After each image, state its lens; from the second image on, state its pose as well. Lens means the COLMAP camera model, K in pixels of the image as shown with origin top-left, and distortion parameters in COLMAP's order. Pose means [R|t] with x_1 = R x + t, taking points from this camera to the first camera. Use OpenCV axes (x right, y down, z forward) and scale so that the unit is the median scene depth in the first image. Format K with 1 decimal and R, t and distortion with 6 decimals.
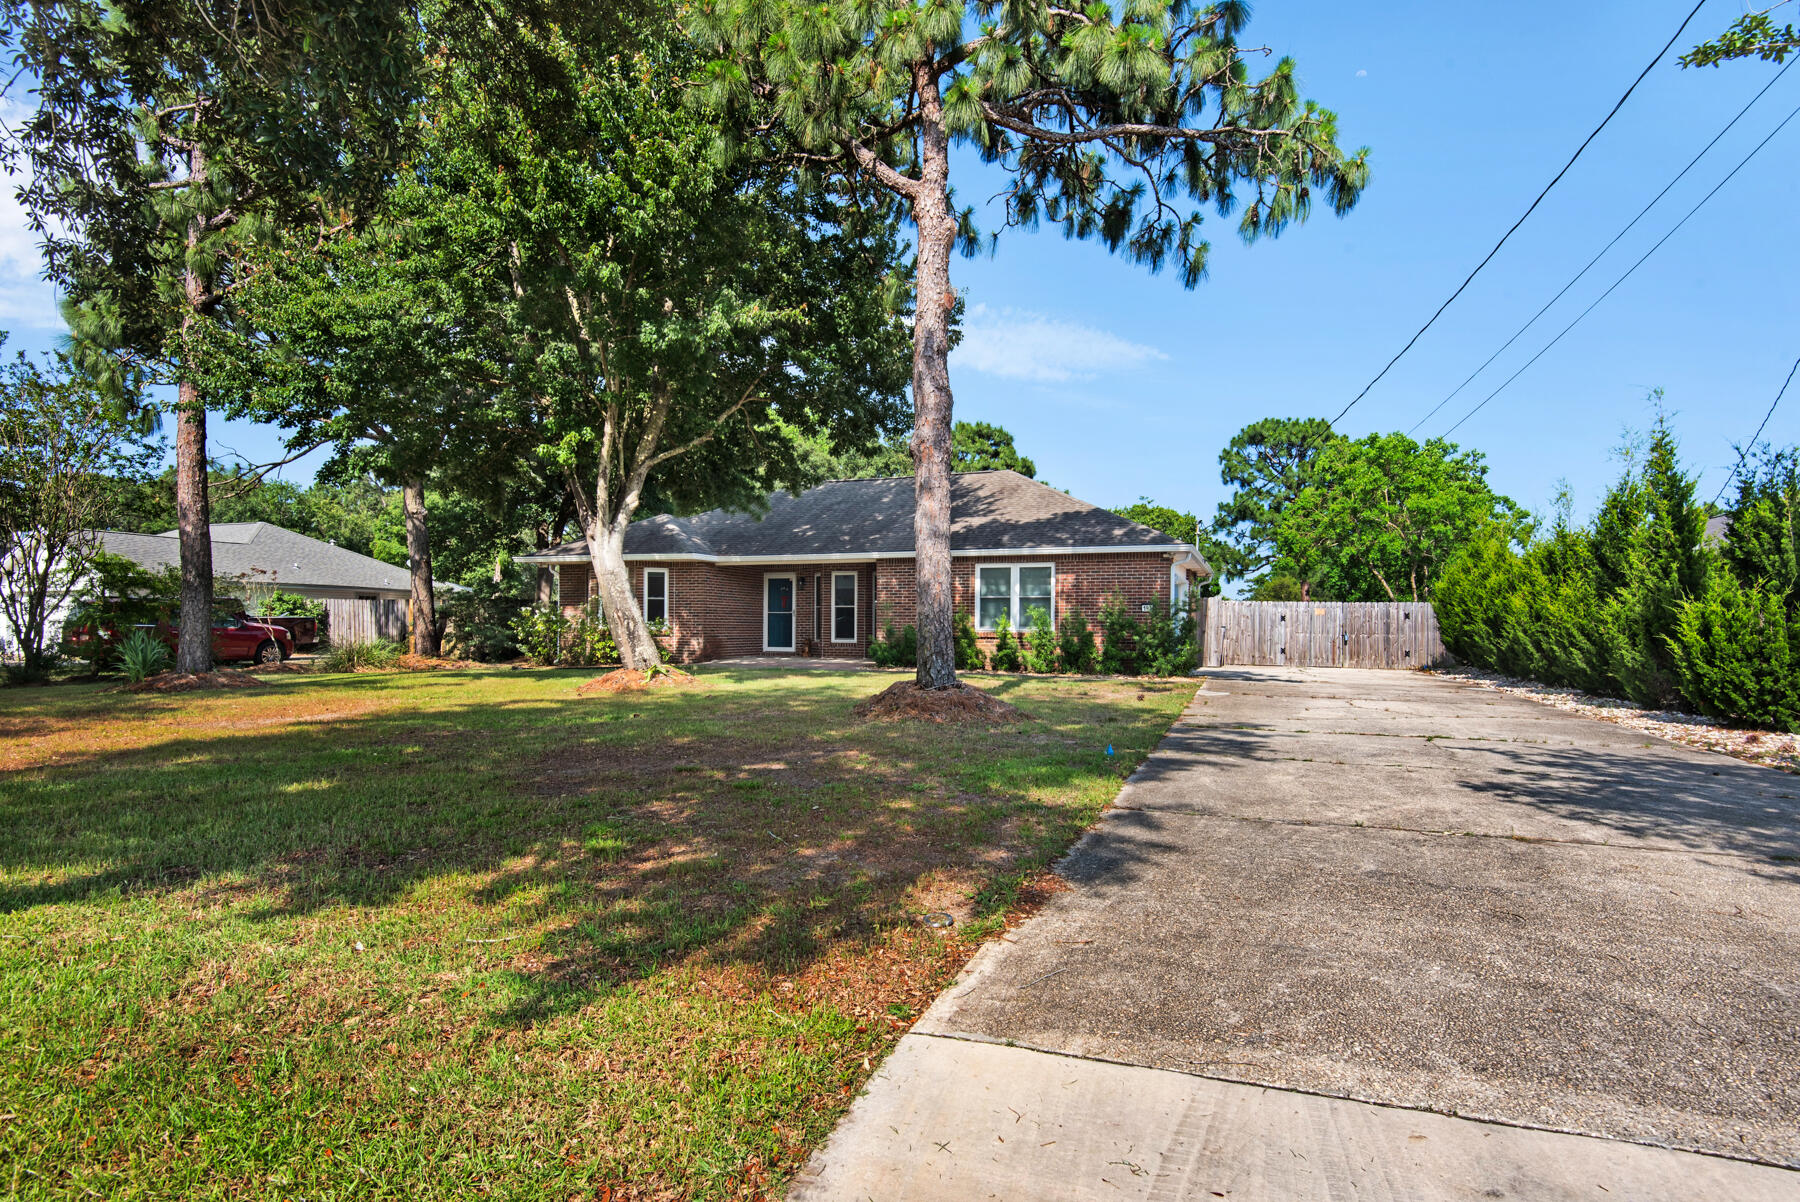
lens RADIAL K [[959.7, 0, 888.3], [0, 959.7, 620.4], [0, 0, 1]] dist [0.019661, 0.000077]
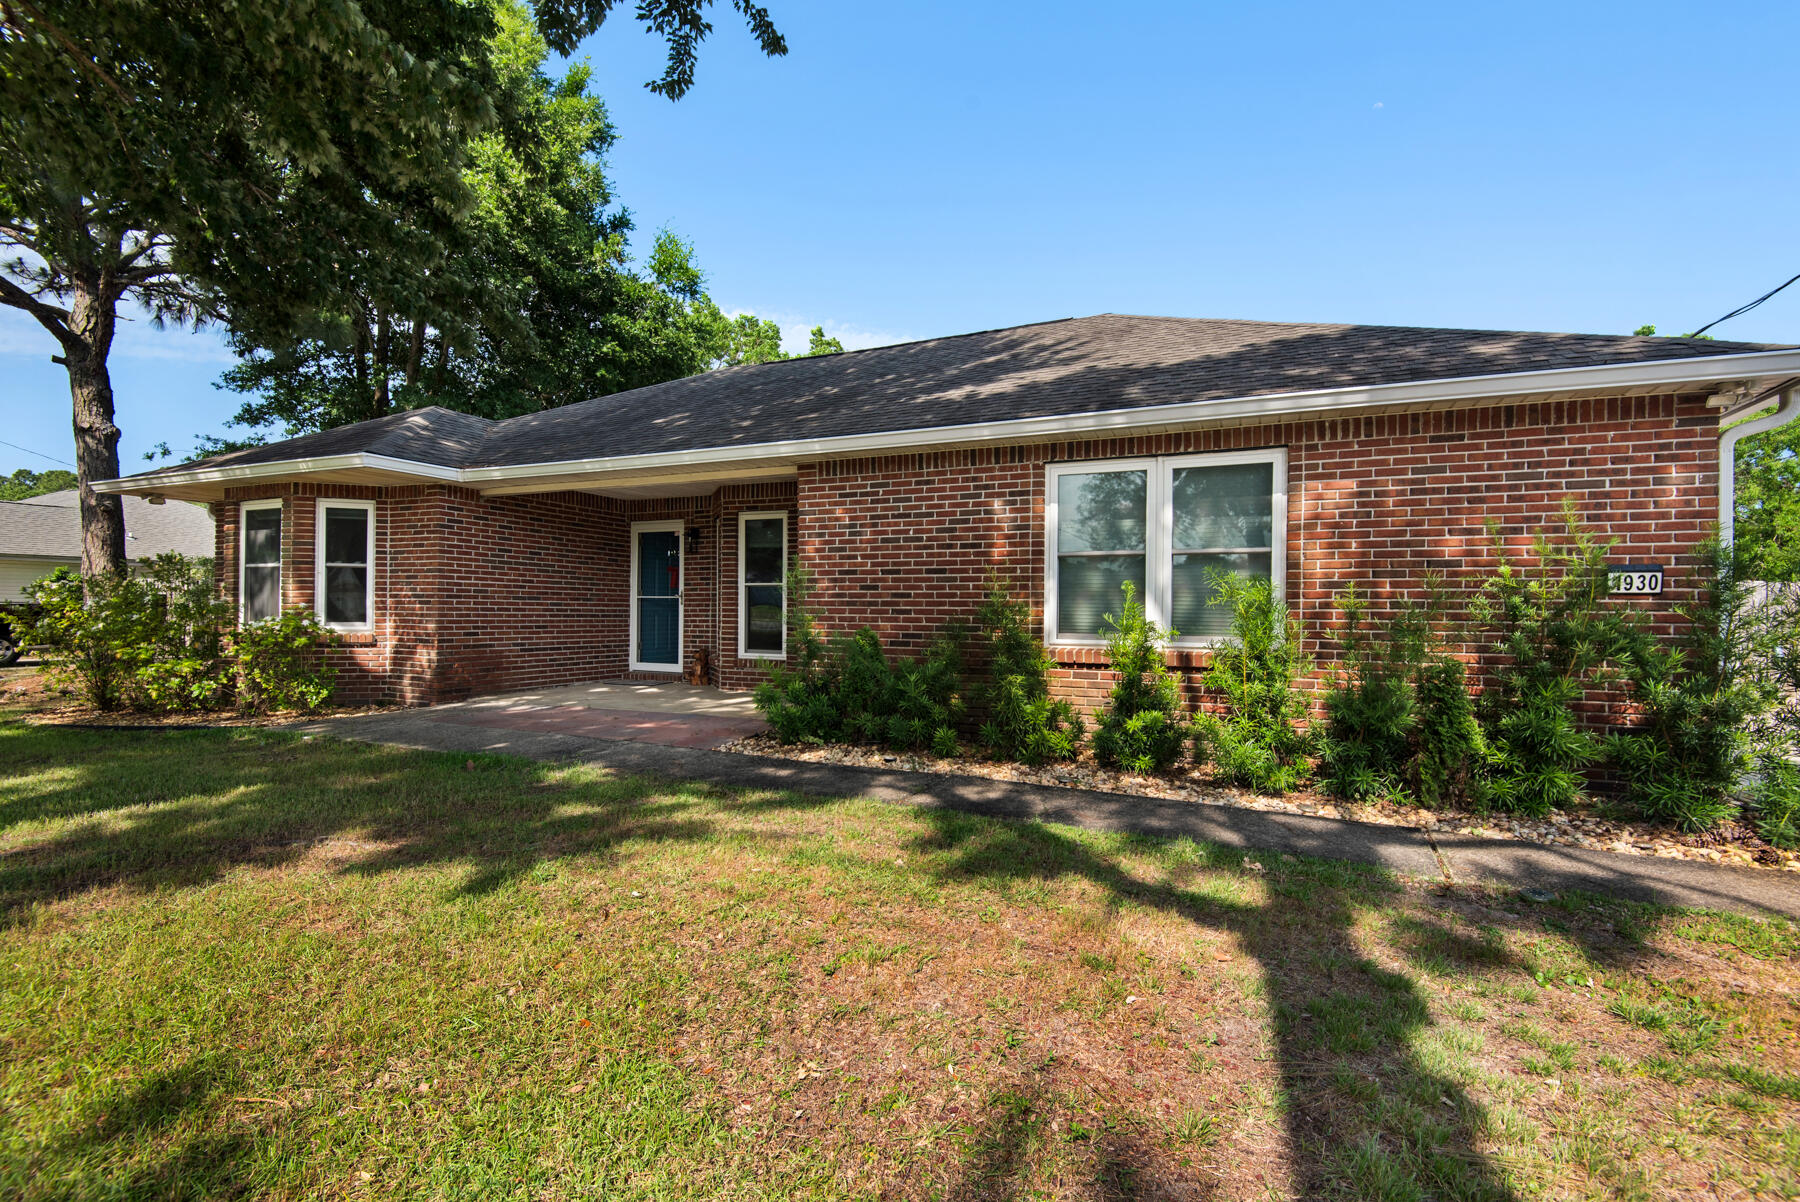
lens RADIAL K [[838.9, 0, 900.0], [0, 838.9, 601.0], [0, 0, 1]] dist [0.014978, -0.000926]
pose [[0.998381, 0.003027, -0.056804, 0.051966], [-0.003485, 0.999962, -0.007971, -0.002919], [0.056777, 0.008156, 0.998354, 0.660582]]
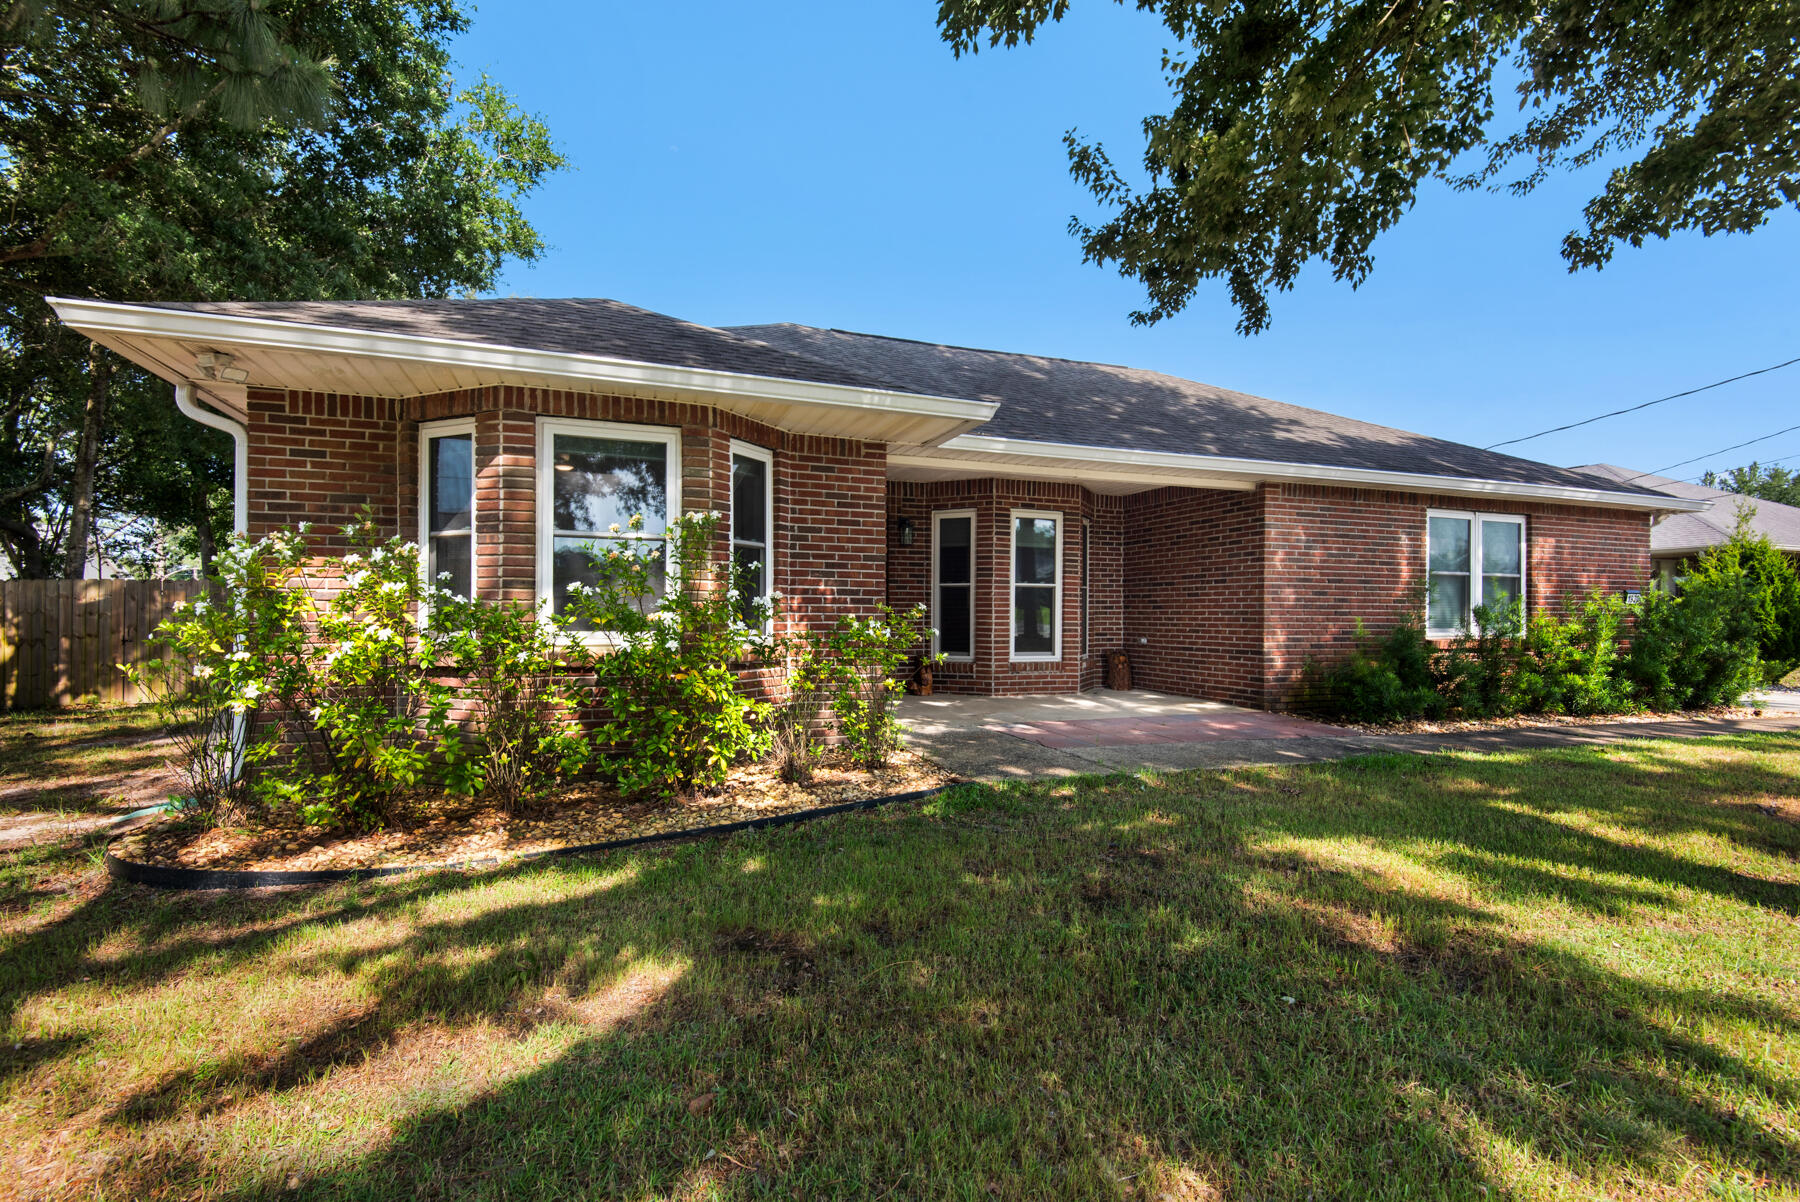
lens RADIAL K [[838.9, 0, 900.0], [0, 838.9, 601.0], [0, 0, 1]] dist [0.014978, -0.000926]
pose [[0.742204, 0.011627, 0.670073, -0.417023], [-0.006836, 0.999929, -0.009778, -0.001969], [-0.670139, 0.002677, 0.742231, 0.835298]]
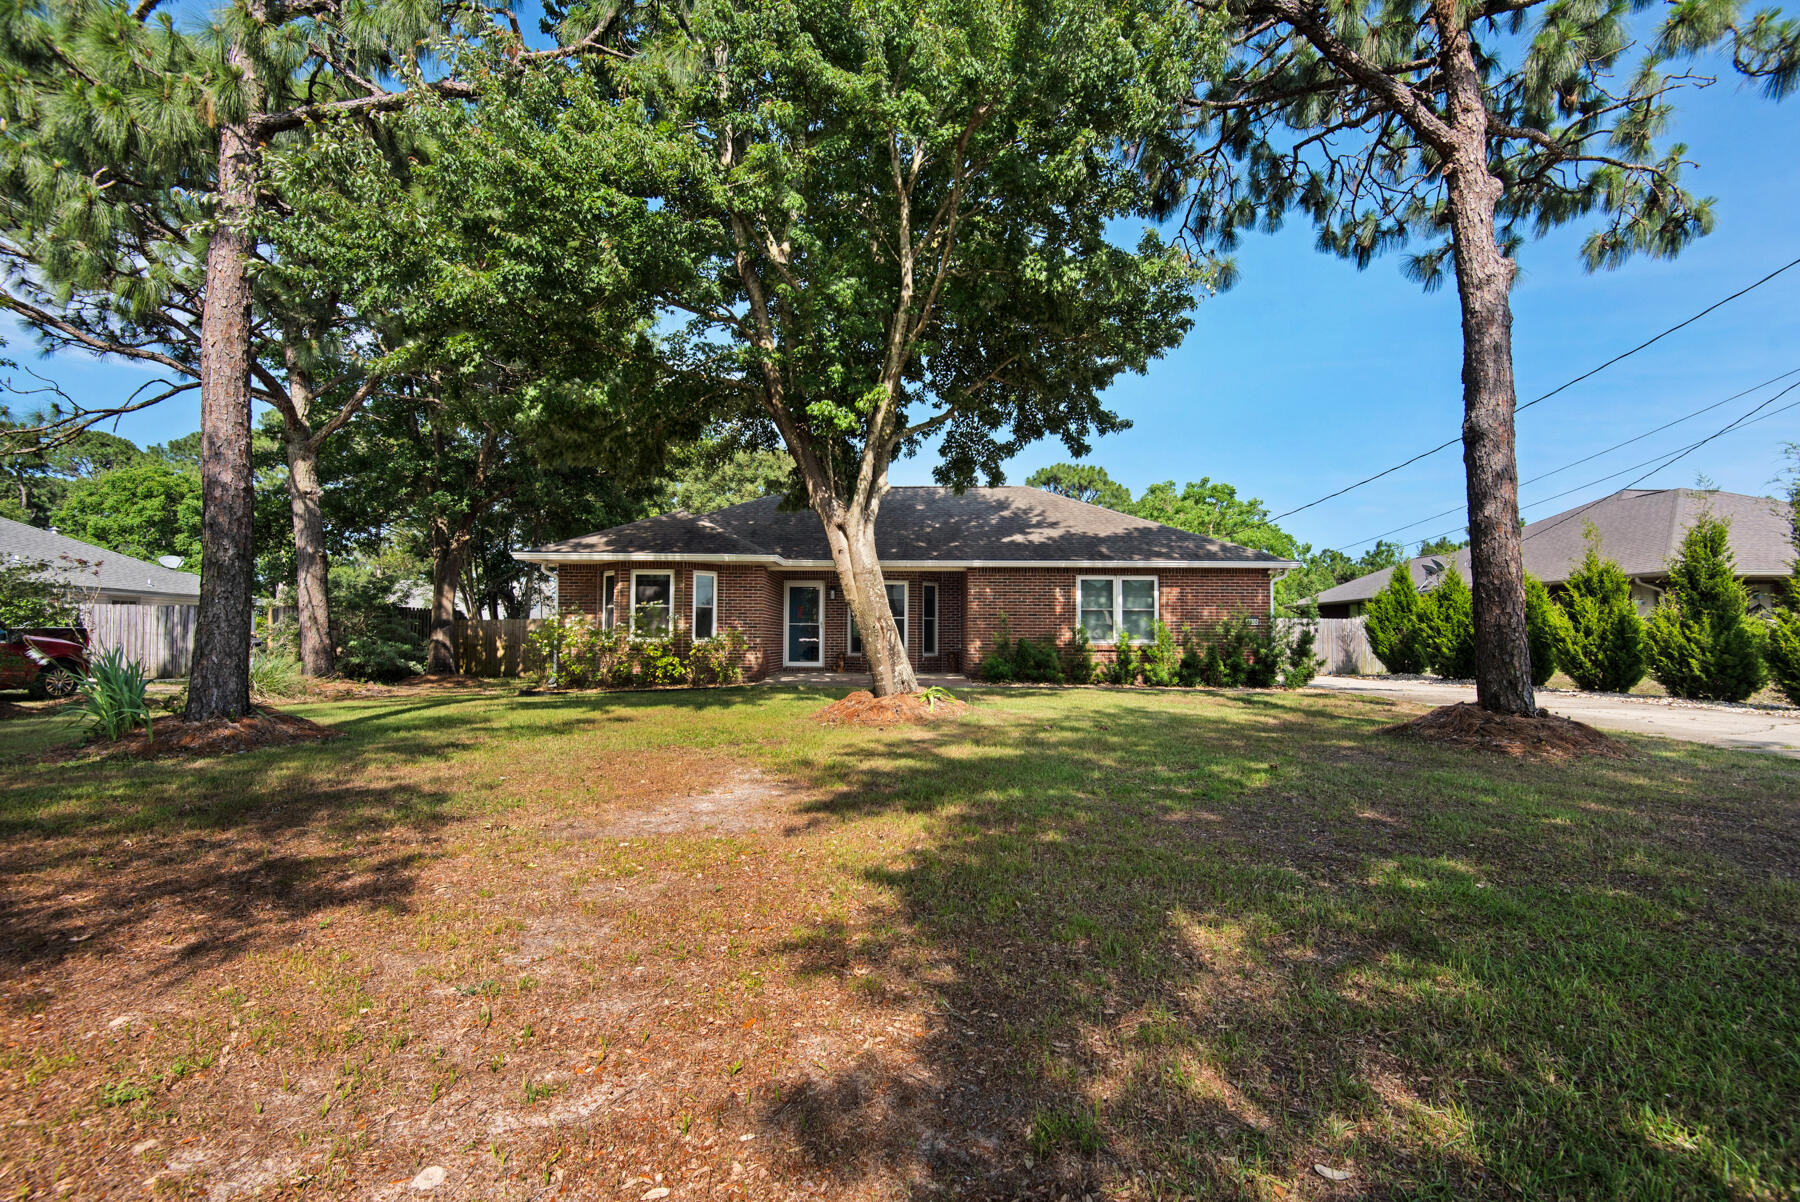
lens RADIAL K [[838.9, 0, 900.0], [0, 838.9, 601.0], [0, 0, 1]] dist [0.014978, -0.000926]
pose [[0.932925, 0.016847, 0.359677, -0.377626], [-0.003114, 0.999245, -0.038729, 0.001207], [-0.360058, 0.035011, 0.932273, 0.261593]]
